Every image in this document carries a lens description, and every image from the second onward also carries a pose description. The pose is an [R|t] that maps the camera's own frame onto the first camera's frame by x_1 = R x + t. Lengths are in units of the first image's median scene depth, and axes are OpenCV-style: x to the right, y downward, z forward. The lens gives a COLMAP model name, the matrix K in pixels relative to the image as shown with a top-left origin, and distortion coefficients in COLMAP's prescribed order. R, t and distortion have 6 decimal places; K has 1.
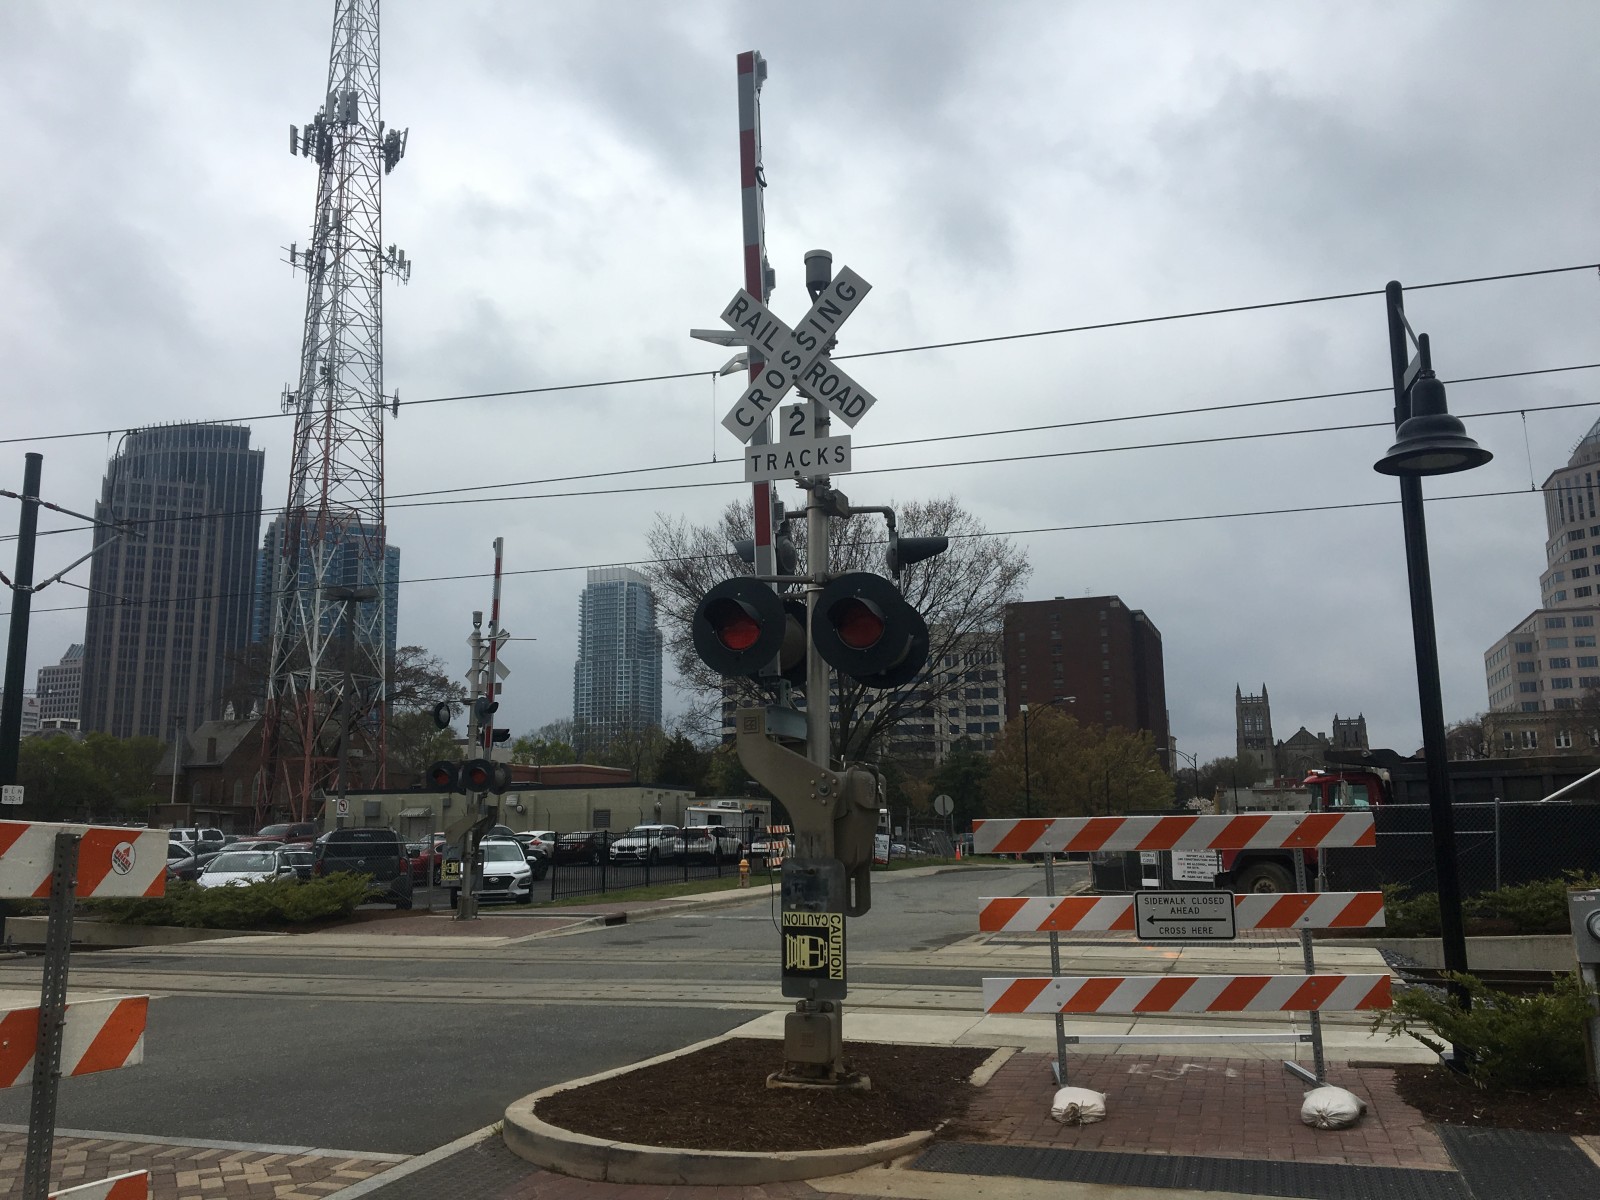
lens RADIAL K [[1360.2, 0, 800.0], [0, 1360.2, 600.0], [0, 0, 1]] dist [0.015721, 0.007834]
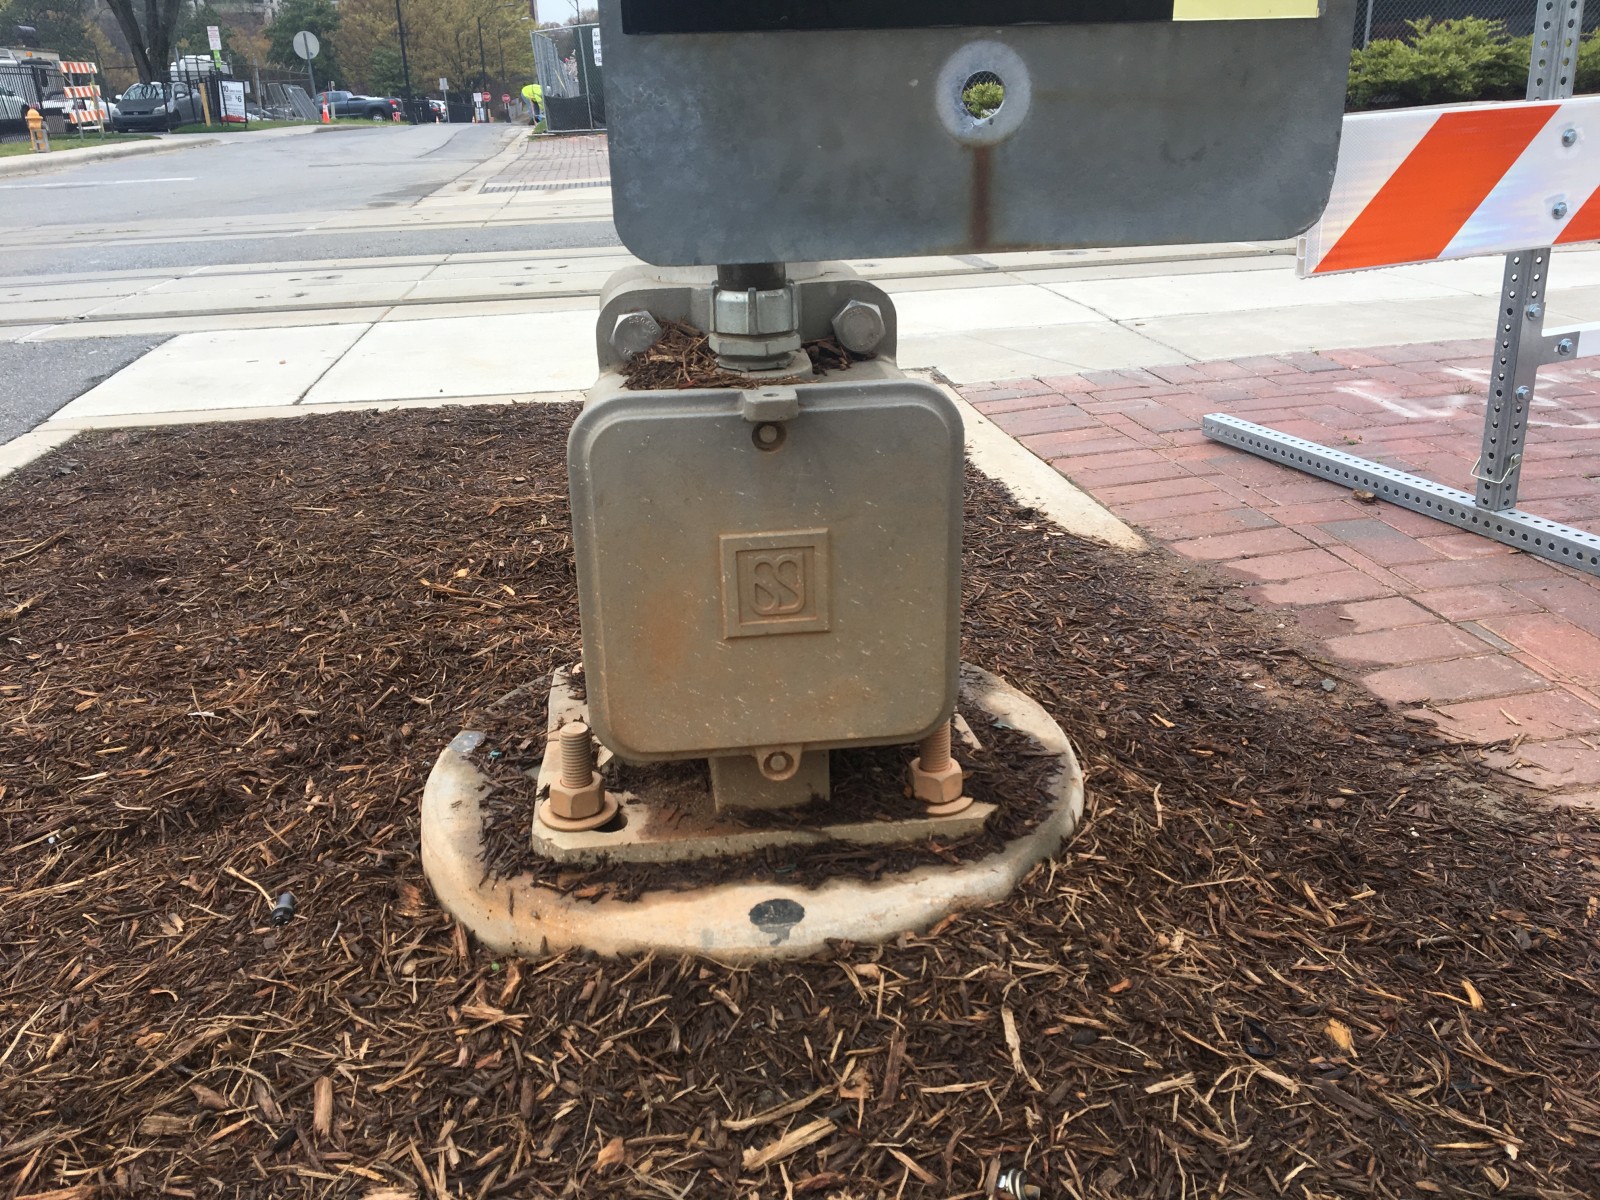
lens RADIAL K [[1360.2, 0, 800.0], [0, 1360.2, 600.0], [0, 0, 1]] dist [0.015721, 0.007834]
pose [[0.901722, -0.178171, 0.393894, -0.027083], [-0.040531, 0.872270, 0.487342, 0.170755], [-0.430413, -0.455411, 0.779324, 0.587063]]
